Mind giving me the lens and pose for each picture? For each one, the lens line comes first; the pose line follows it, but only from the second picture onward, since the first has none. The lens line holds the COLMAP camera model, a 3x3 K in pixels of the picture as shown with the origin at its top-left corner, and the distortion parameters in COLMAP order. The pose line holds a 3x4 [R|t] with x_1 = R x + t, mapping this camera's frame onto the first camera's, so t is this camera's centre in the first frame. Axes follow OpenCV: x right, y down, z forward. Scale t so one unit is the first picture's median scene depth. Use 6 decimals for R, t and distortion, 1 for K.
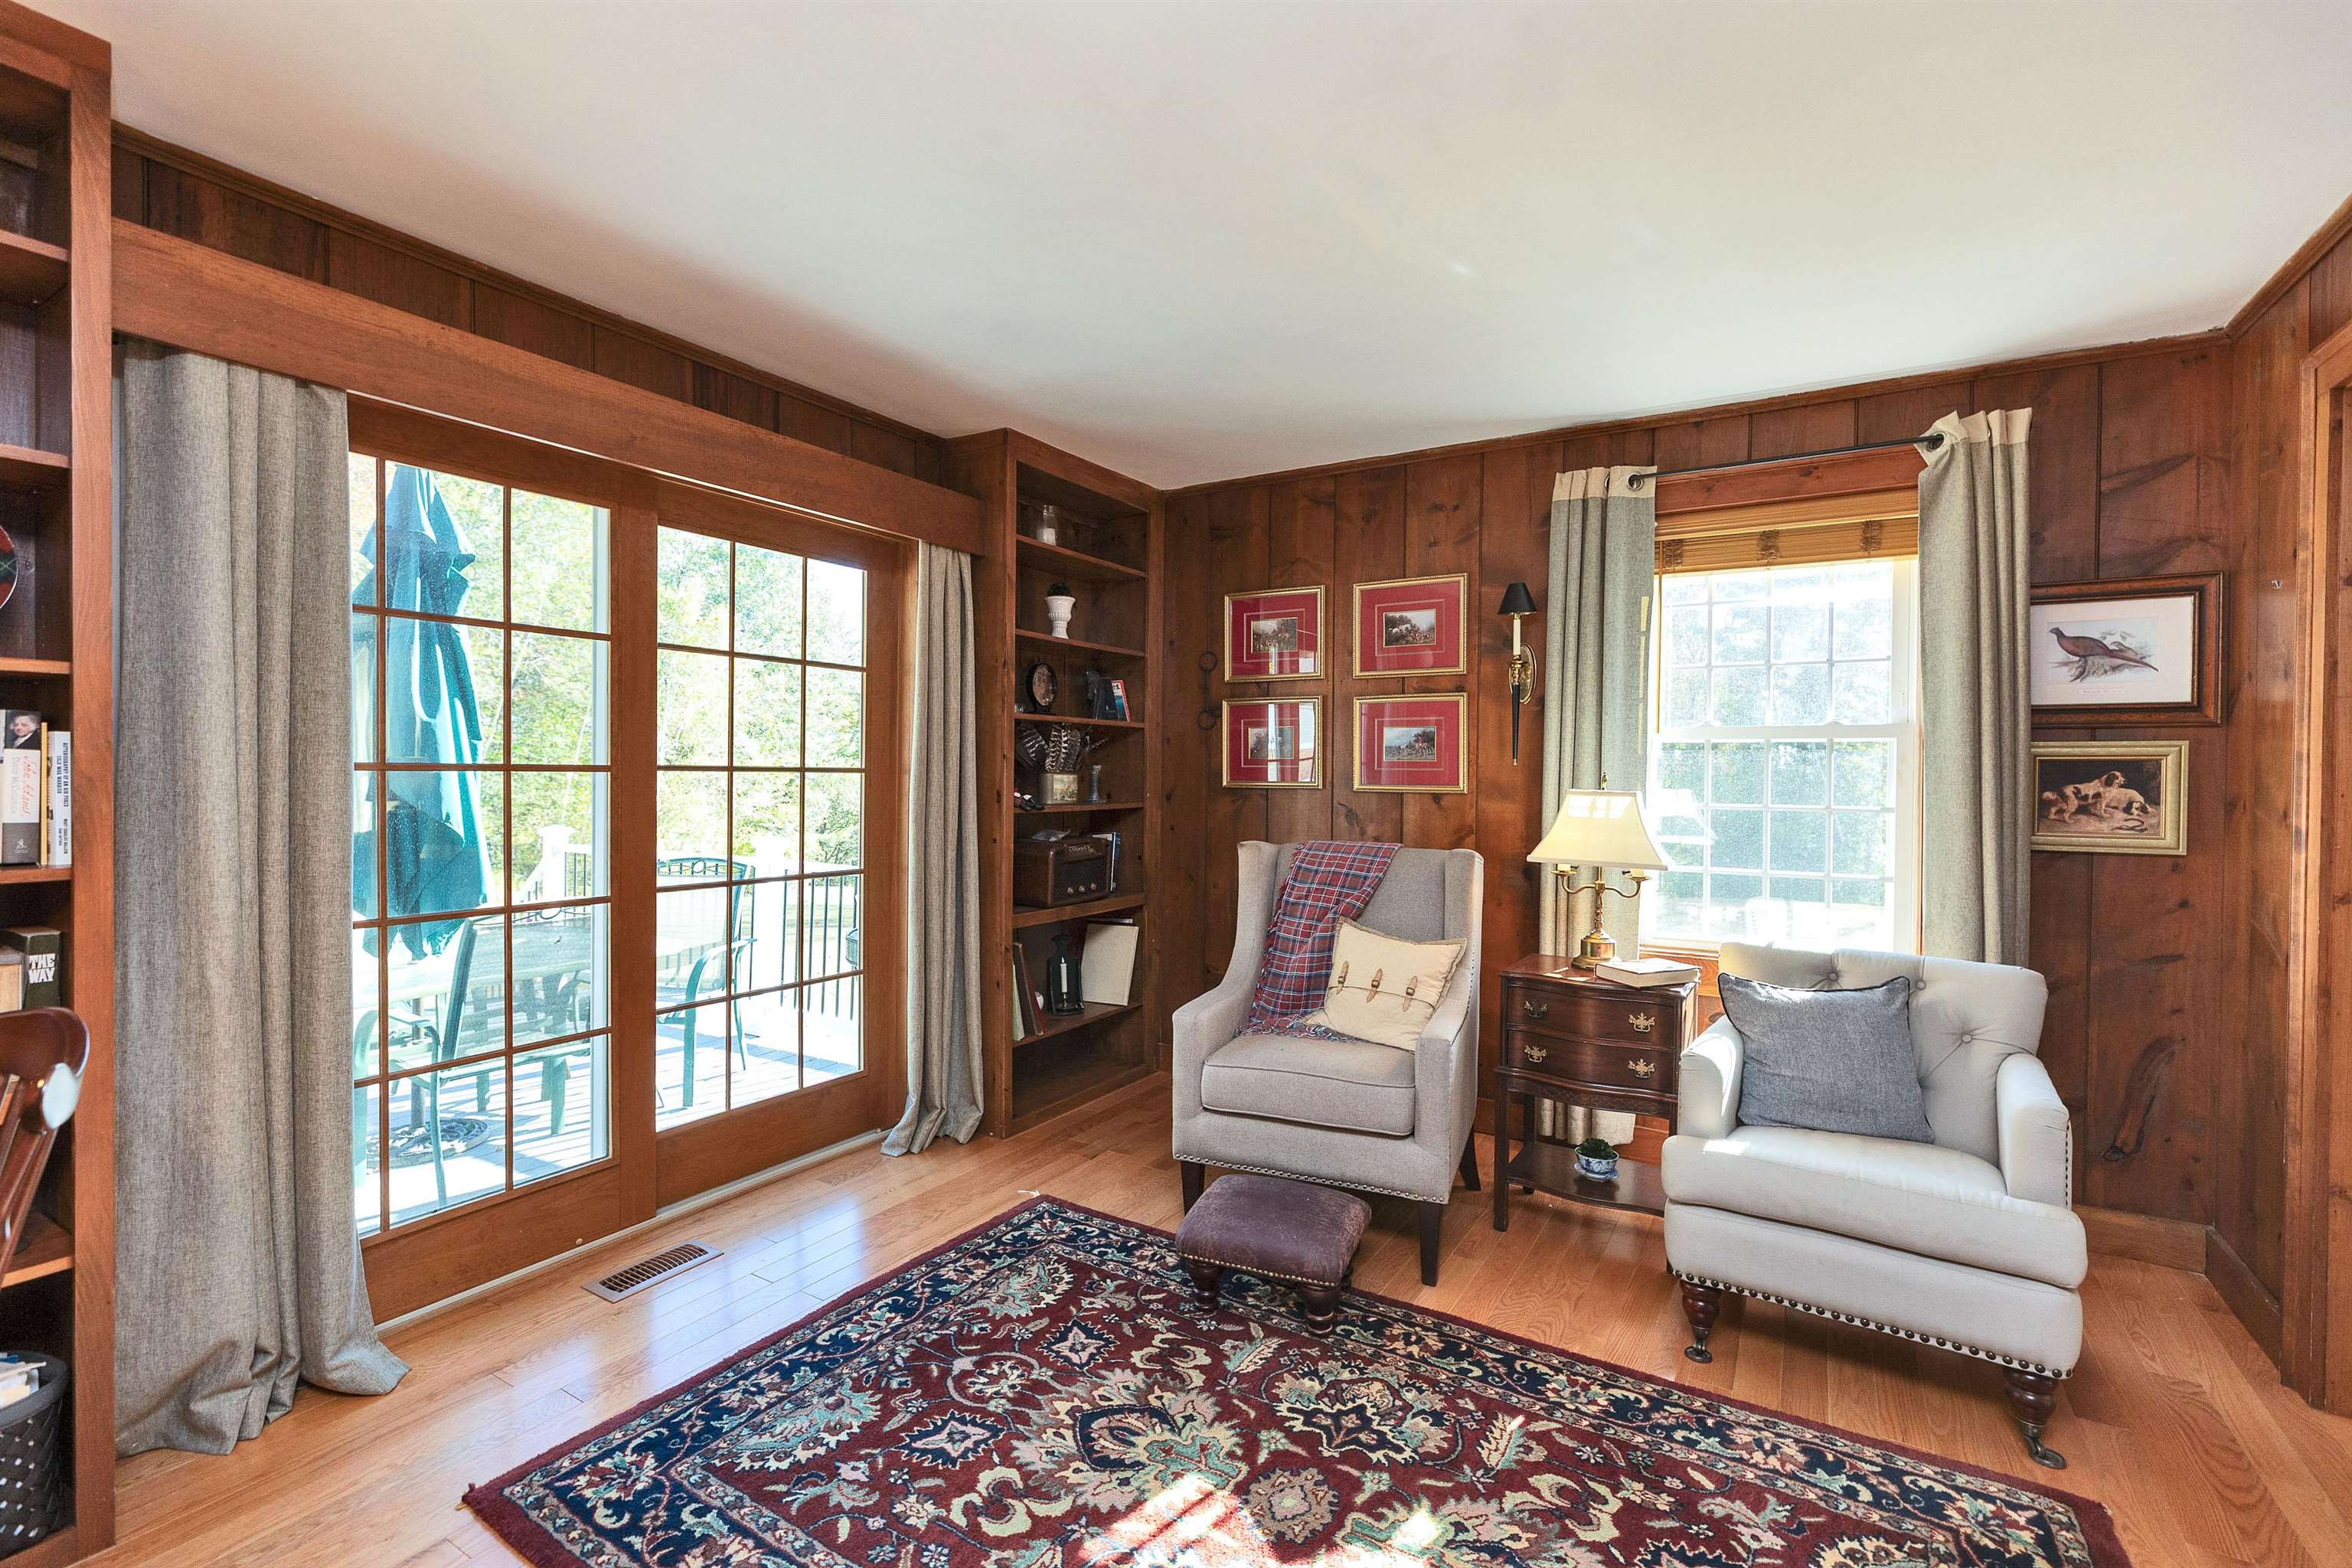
lens RADIAL K [[1042.6, 0, 1176.1], [0, 1042.6, 783.6], [0, 0, 1]] dist [0.009906, -0.000648]
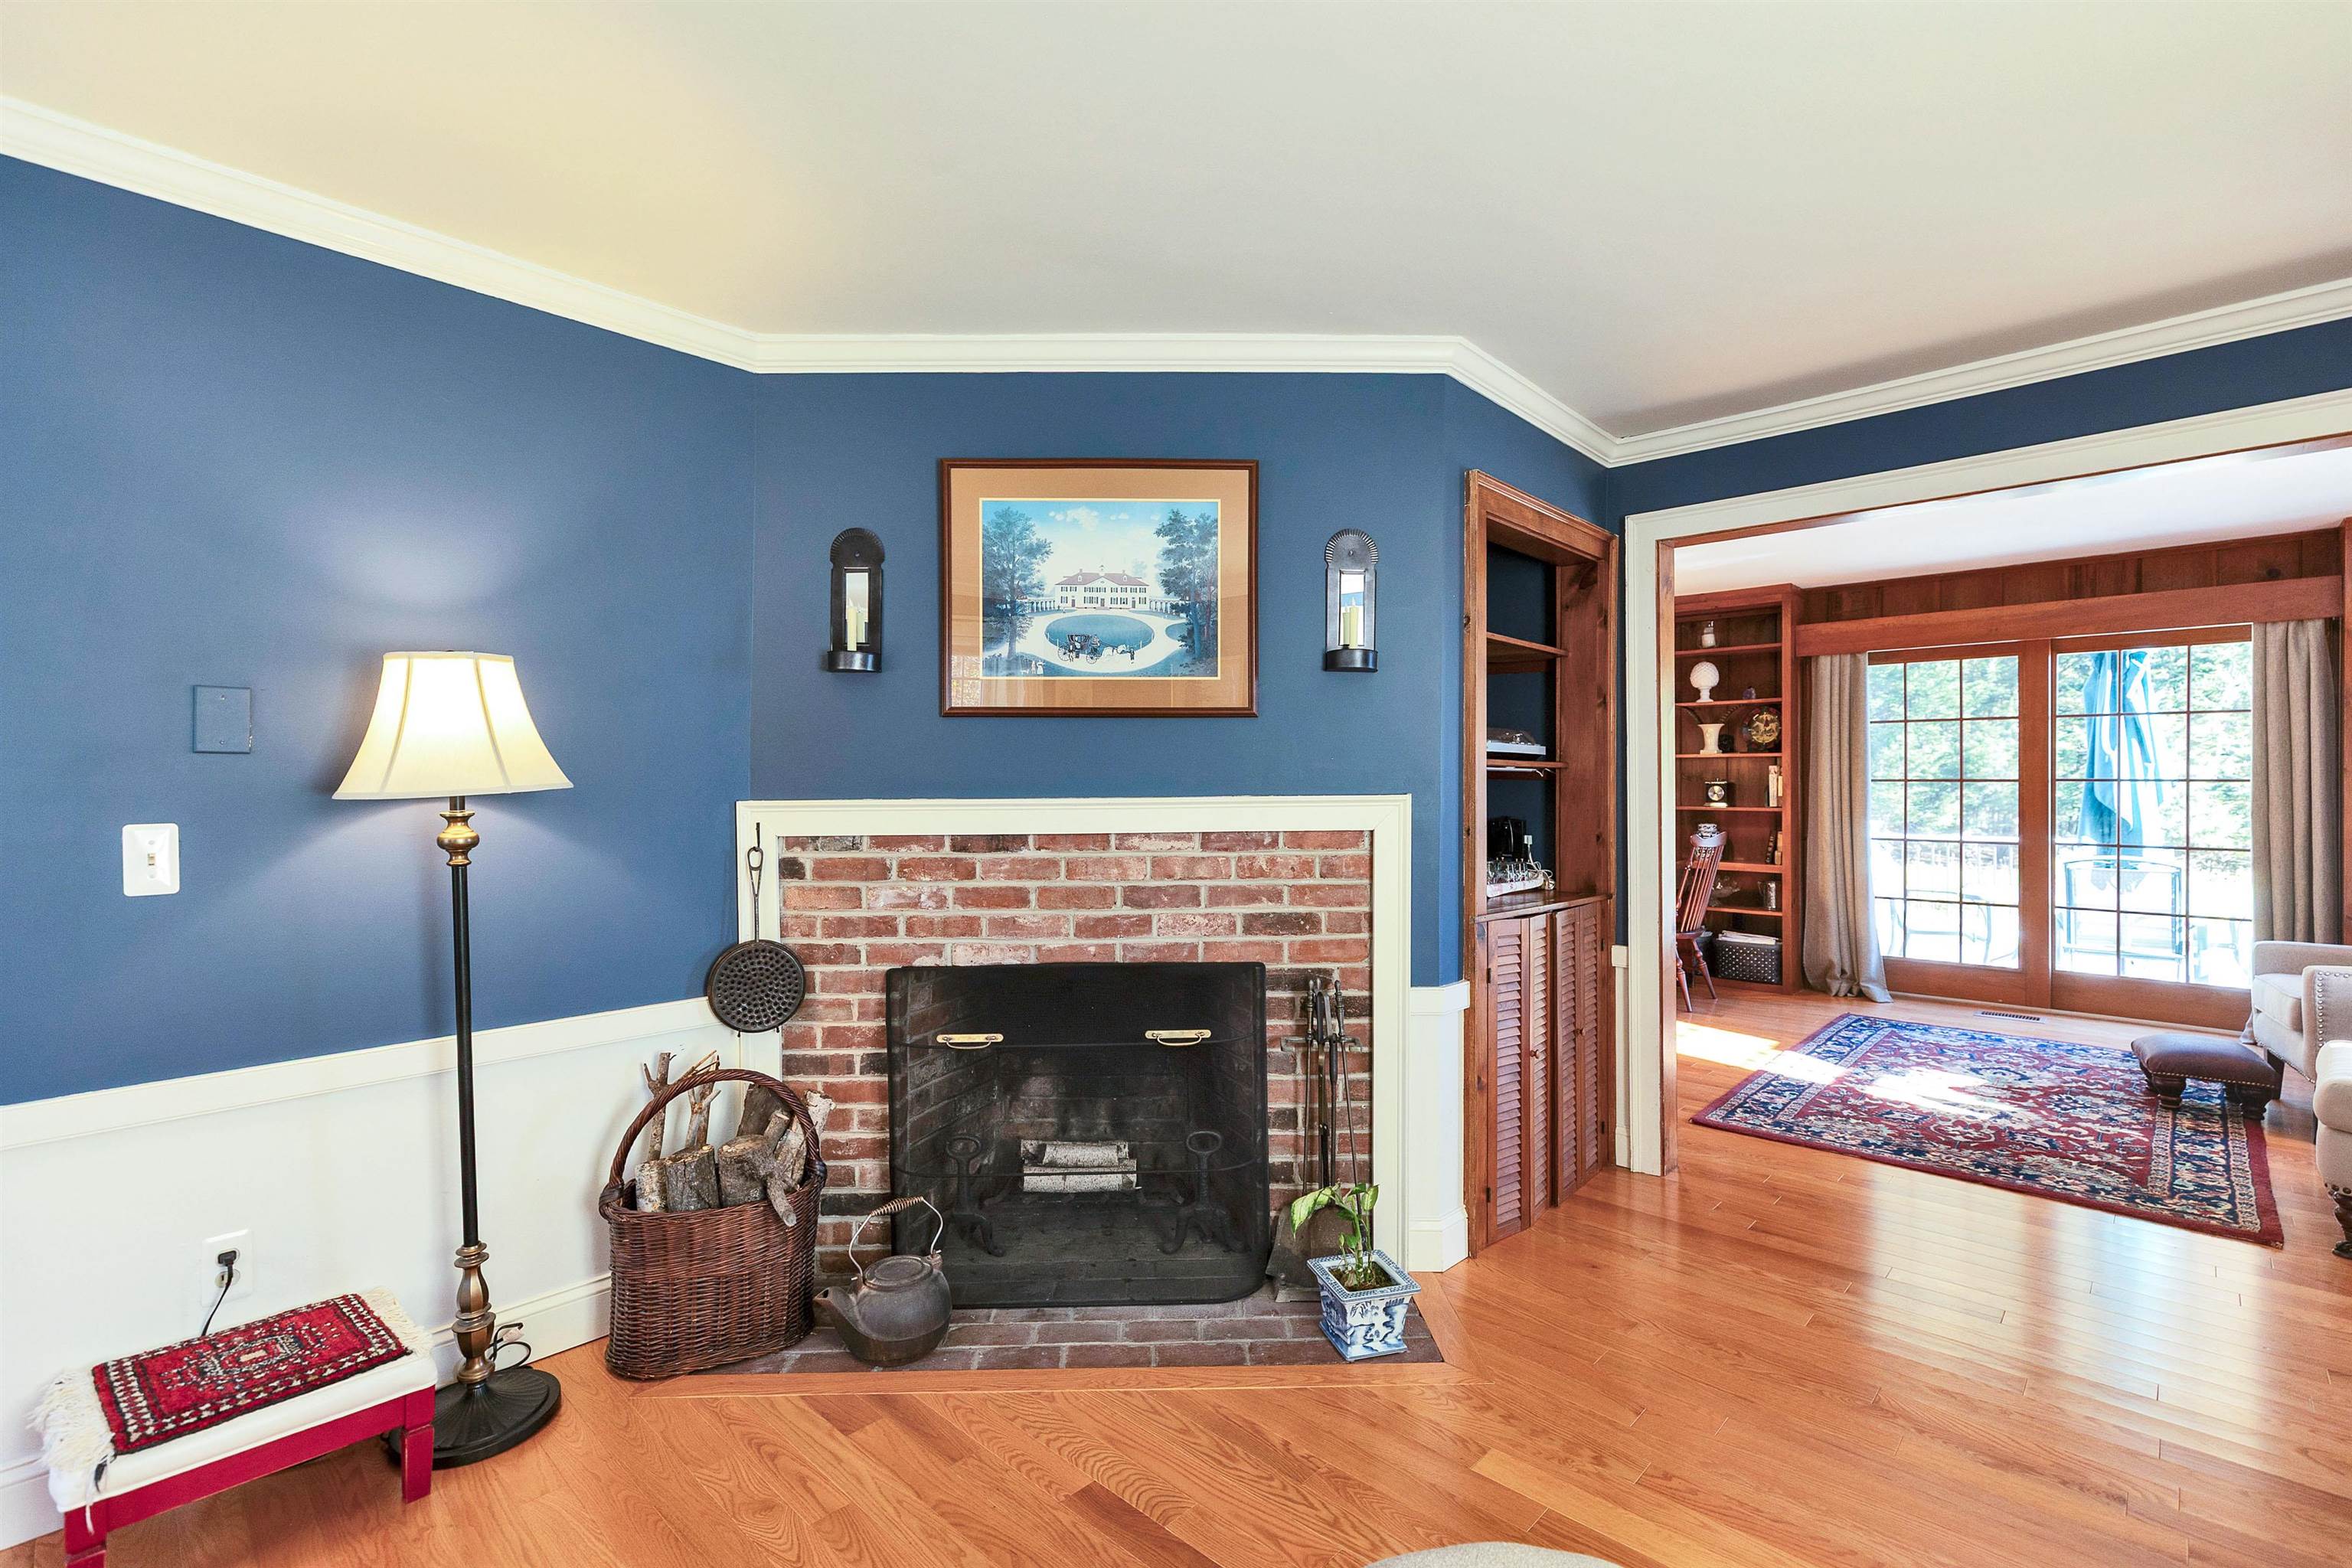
lens RADIAL K [[1042.6, 0, 1172.9], [0, 1042.6, 783.0], [0, 0, 1]] dist [0.009906, -0.000648]
pose [[-0.212240, -0.000428, -0.977217, 2.508315], [-0.015797, 0.999871, 0.002993, 0.017273], [0.977090, 0.016072, -0.212219, -0.266148]]
